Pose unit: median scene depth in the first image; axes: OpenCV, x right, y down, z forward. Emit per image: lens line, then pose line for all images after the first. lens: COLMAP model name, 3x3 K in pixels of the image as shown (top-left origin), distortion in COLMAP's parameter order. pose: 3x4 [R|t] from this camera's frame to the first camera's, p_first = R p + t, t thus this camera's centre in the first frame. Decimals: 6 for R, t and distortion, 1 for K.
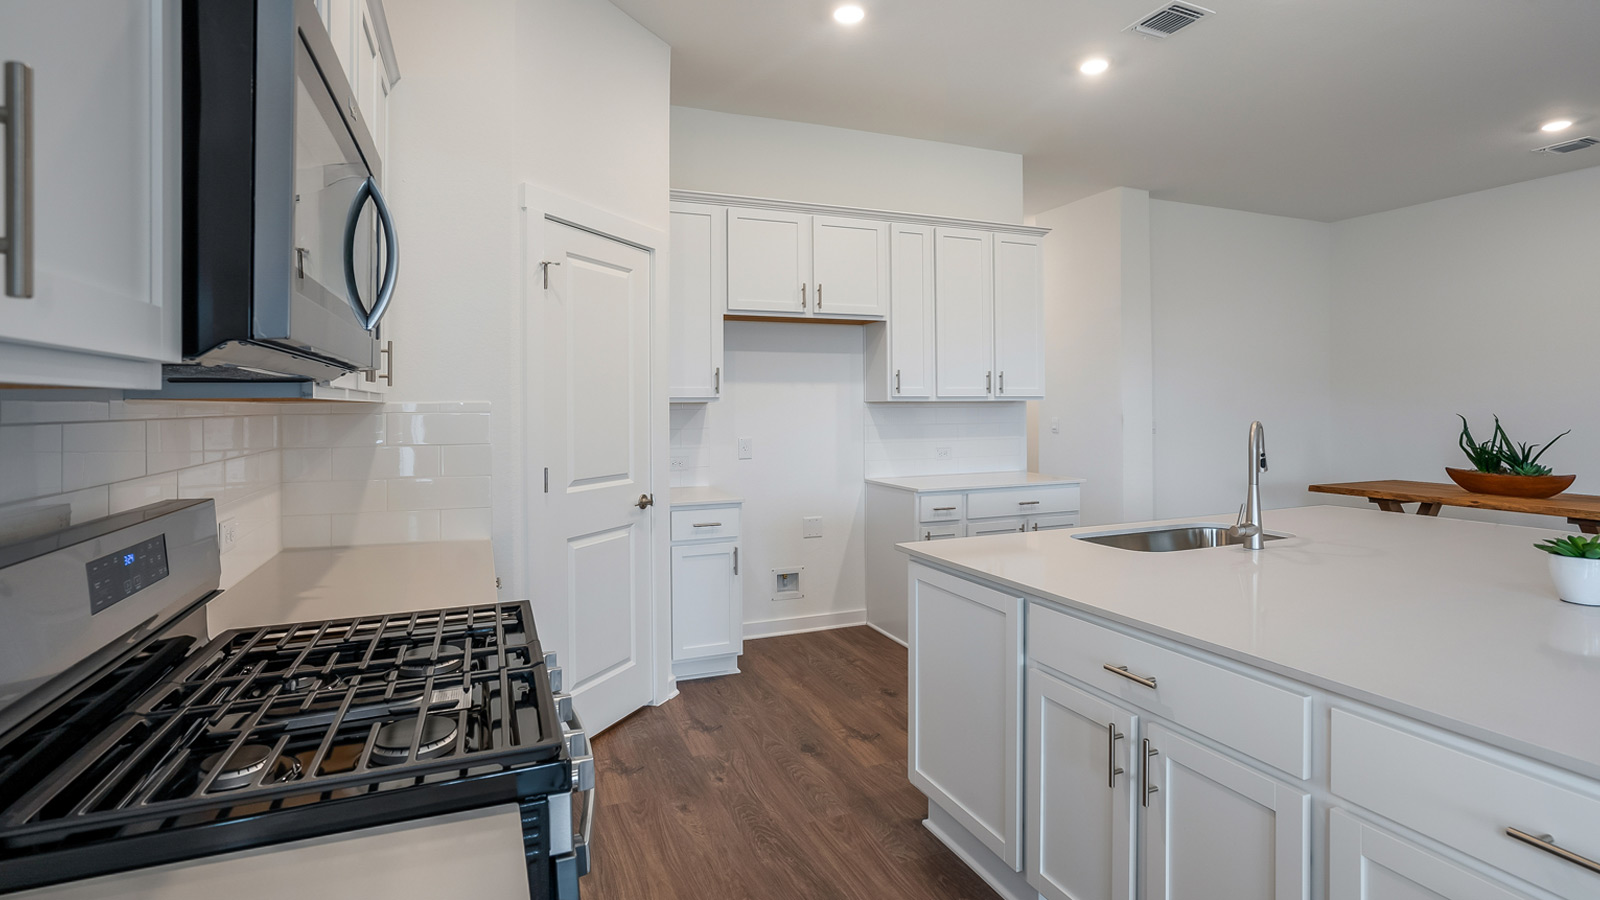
lens RADIAL K [[773.4, 0, 805.9], [0, 773.4, 415.5], [0, 0, 1]] dist [-0.001155, -0.000069]
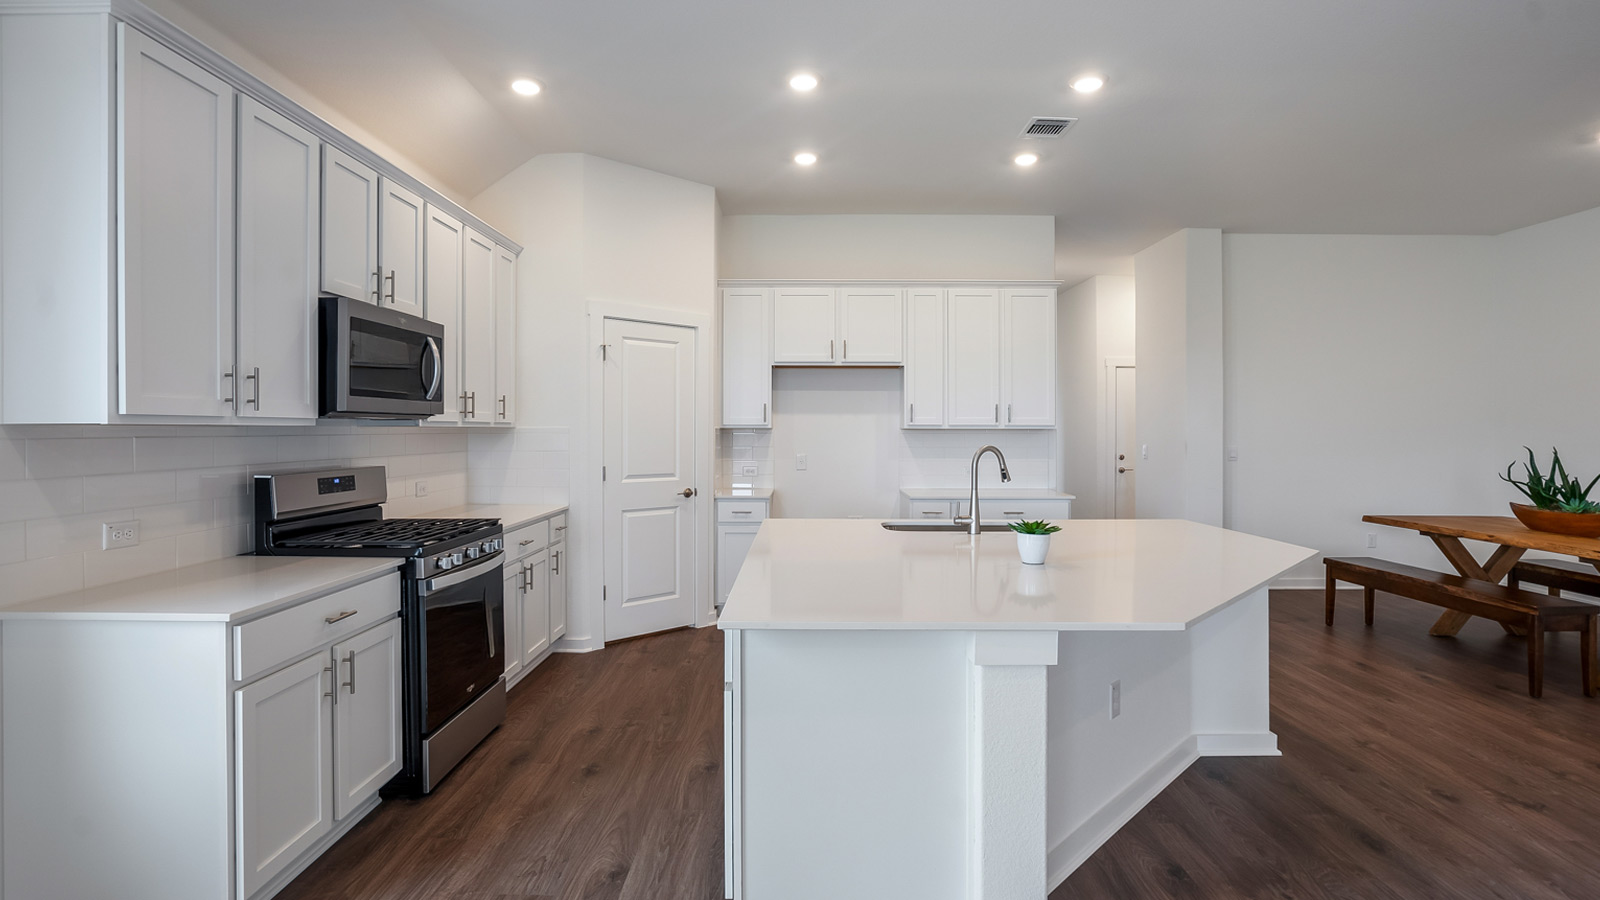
lens RADIAL K [[758.7, 0, 800.0], [0, 758.7, 450.0], [0, 0, 1]] dist [0.001150, 0.000827]
pose [[0.925083, 0.020016, -0.379238, 0.447898], [-0.014194, 0.999735, 0.018143, -0.002959], [0.379501, -0.011401, 0.925121, -0.244546]]
